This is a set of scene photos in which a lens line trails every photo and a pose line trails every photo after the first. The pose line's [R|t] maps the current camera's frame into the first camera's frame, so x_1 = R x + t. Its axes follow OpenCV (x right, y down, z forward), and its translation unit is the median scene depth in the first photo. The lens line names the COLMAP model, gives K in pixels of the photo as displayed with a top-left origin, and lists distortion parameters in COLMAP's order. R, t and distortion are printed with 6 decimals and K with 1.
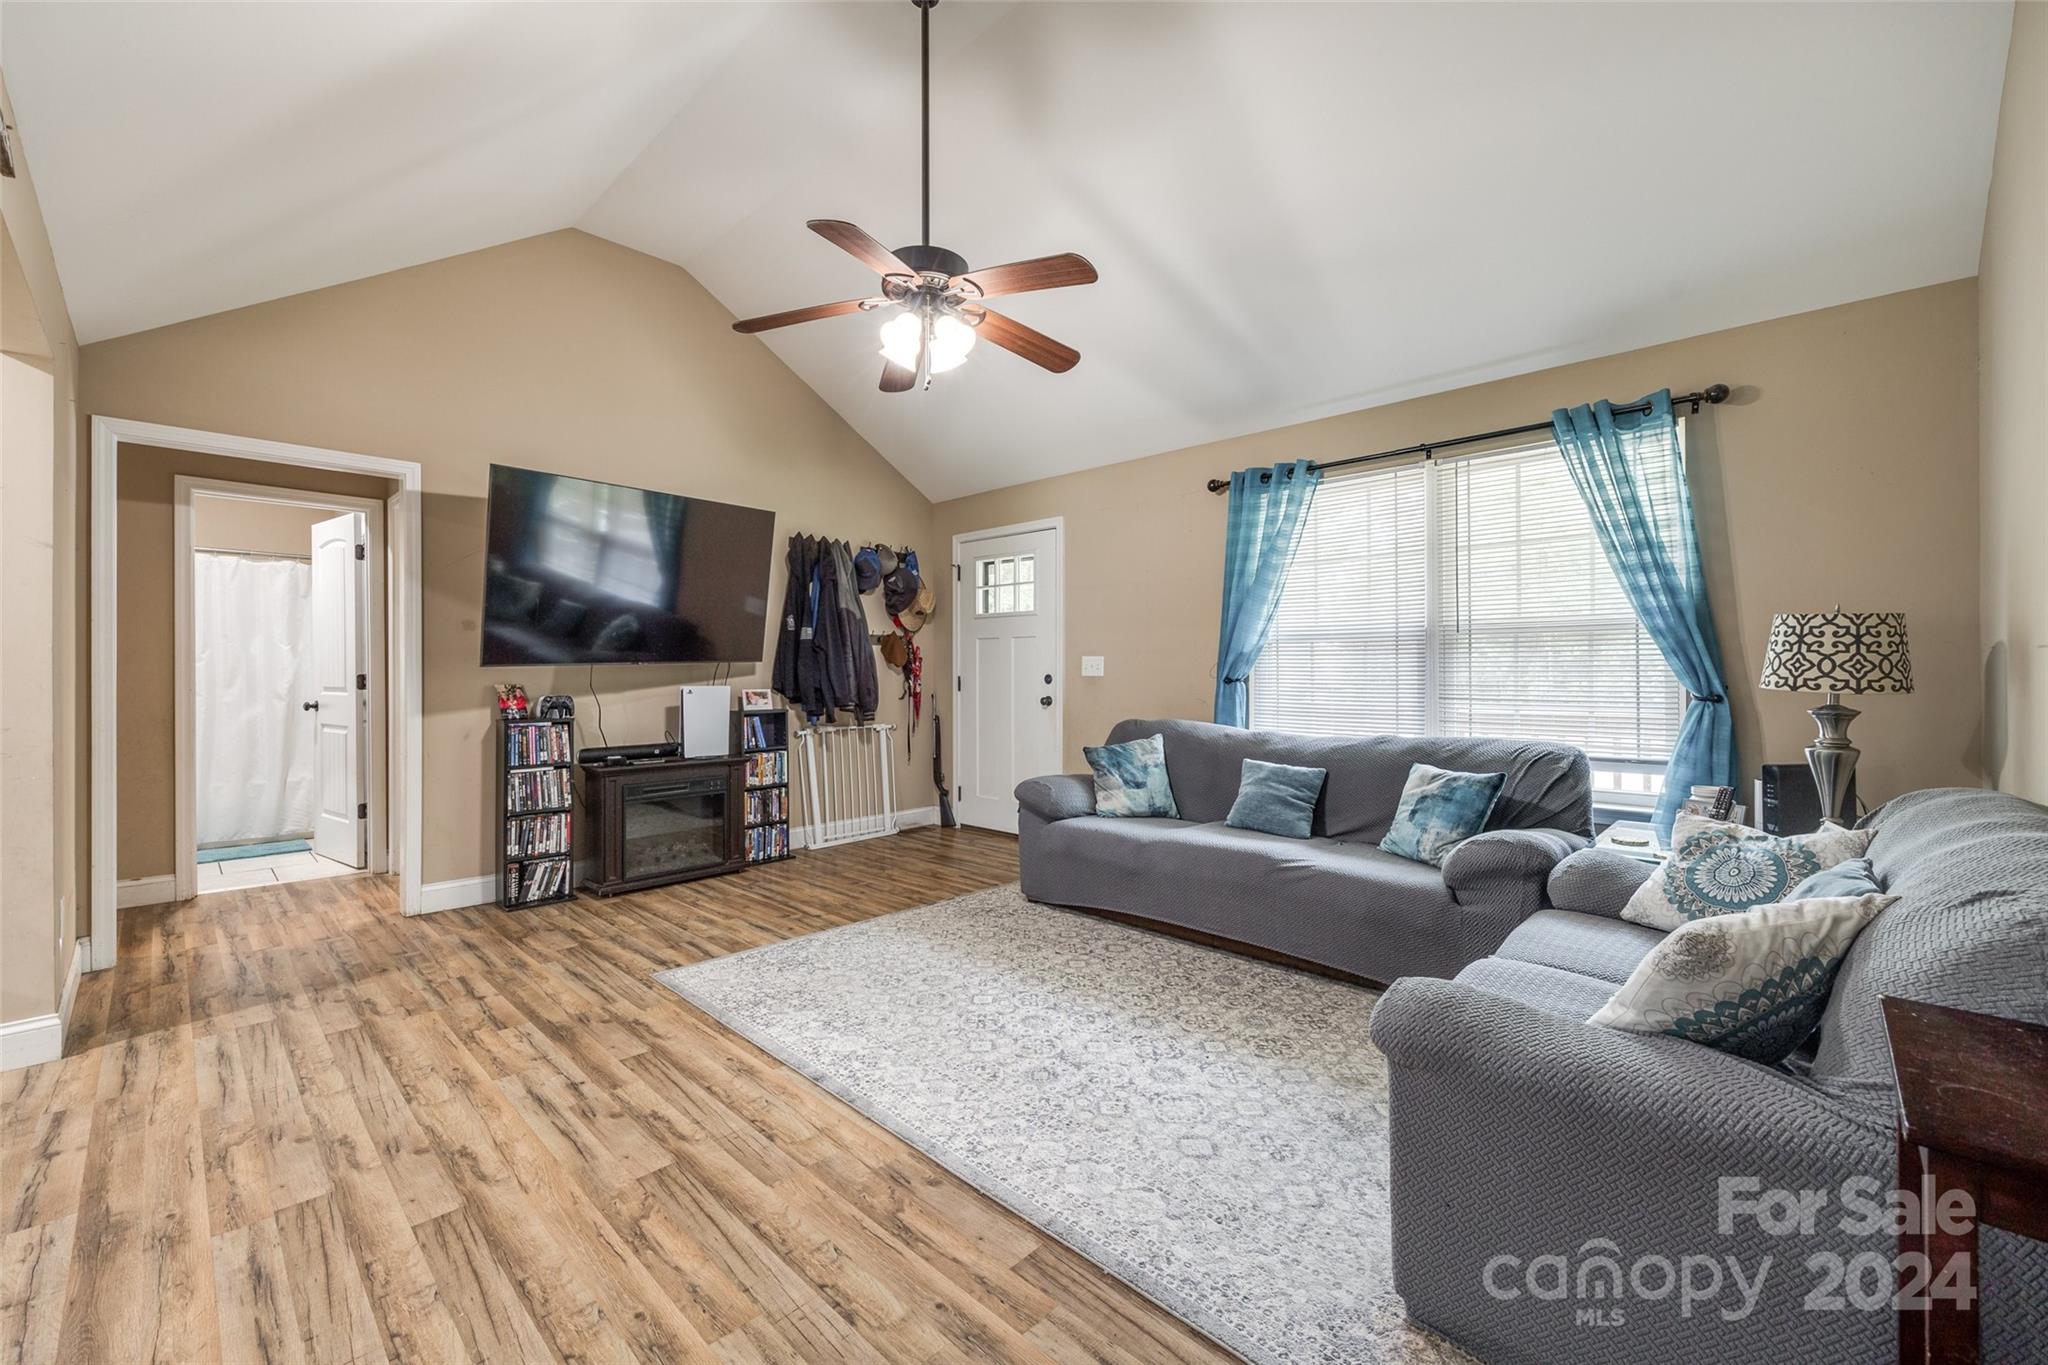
lens RADIAL K [[825.8, 0, 1004.7], [0, 825.8, 665.5], [0, 0, 1]] dist [-0.002140, -0.000070]
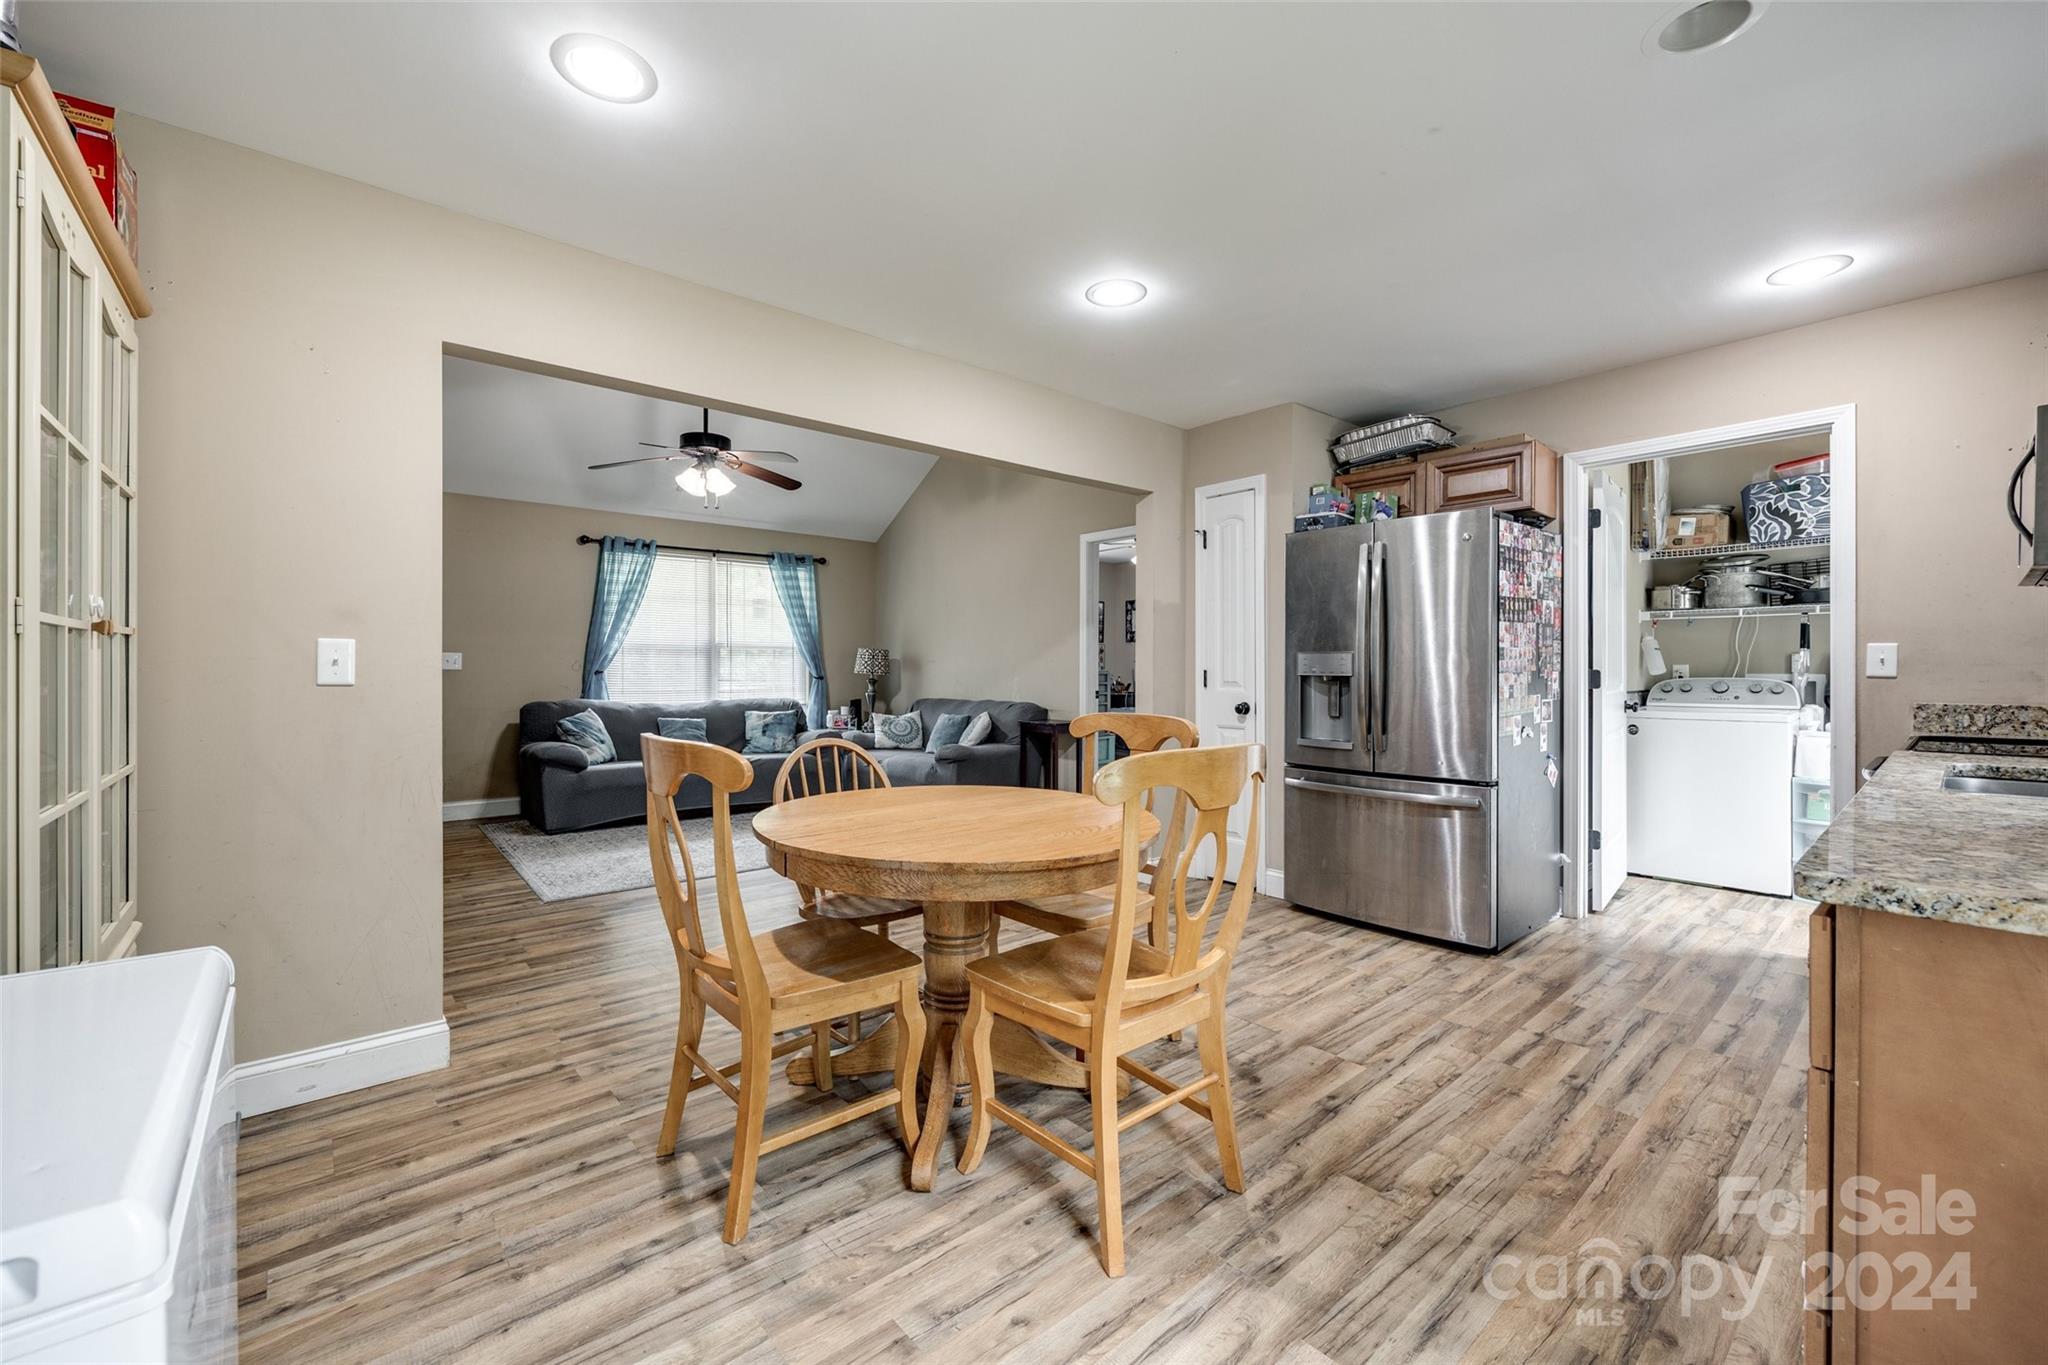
lens RADIAL K [[822.7, 0, 1015.1], [0, 822.7, 674.9], [0, 0, 1]] dist [-0.001210, -0.000221]
pose [[0.084365, -0.008194, 0.996401, -1.648327], [-0.010516, 0.999903, 0.009113, 0.001209], [-0.996379, -0.011247, 0.084271, 0.167785]]
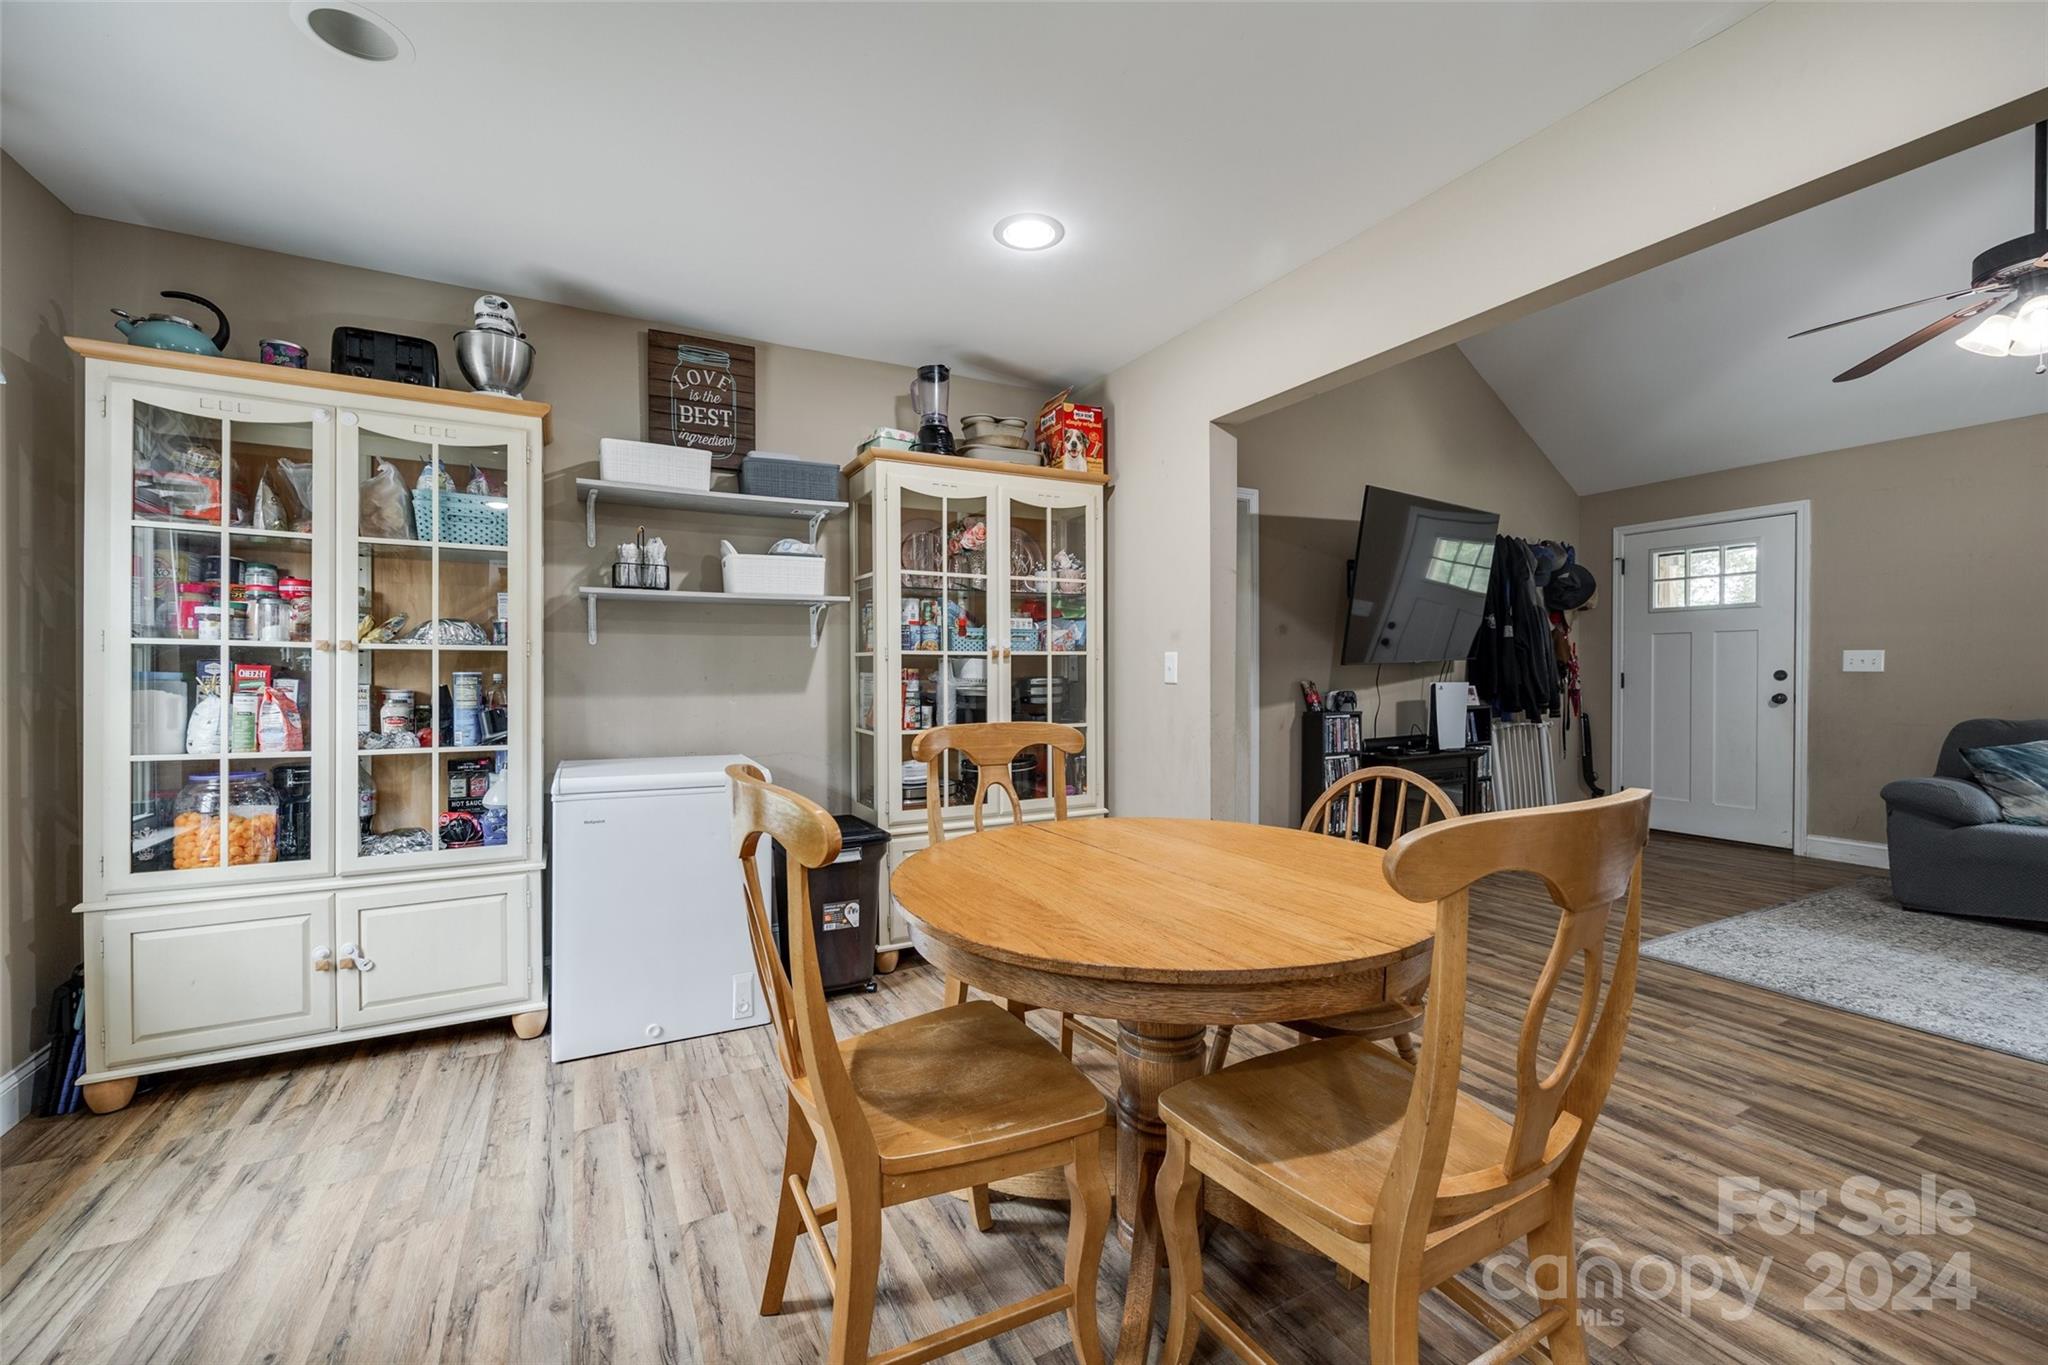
lens RADIAL K [[816.1, 0, 1012.5], [0, 816.1, 681.3], [0, 0, 1]] dist [-0.004238, -0.000524]
pose [[0.952805, -0.001527, -0.303580, -0.873343], [0.007547, 0.999797, 0.018658, -0.000755], [0.303490, -0.020068, 0.952623, -0.249858]]
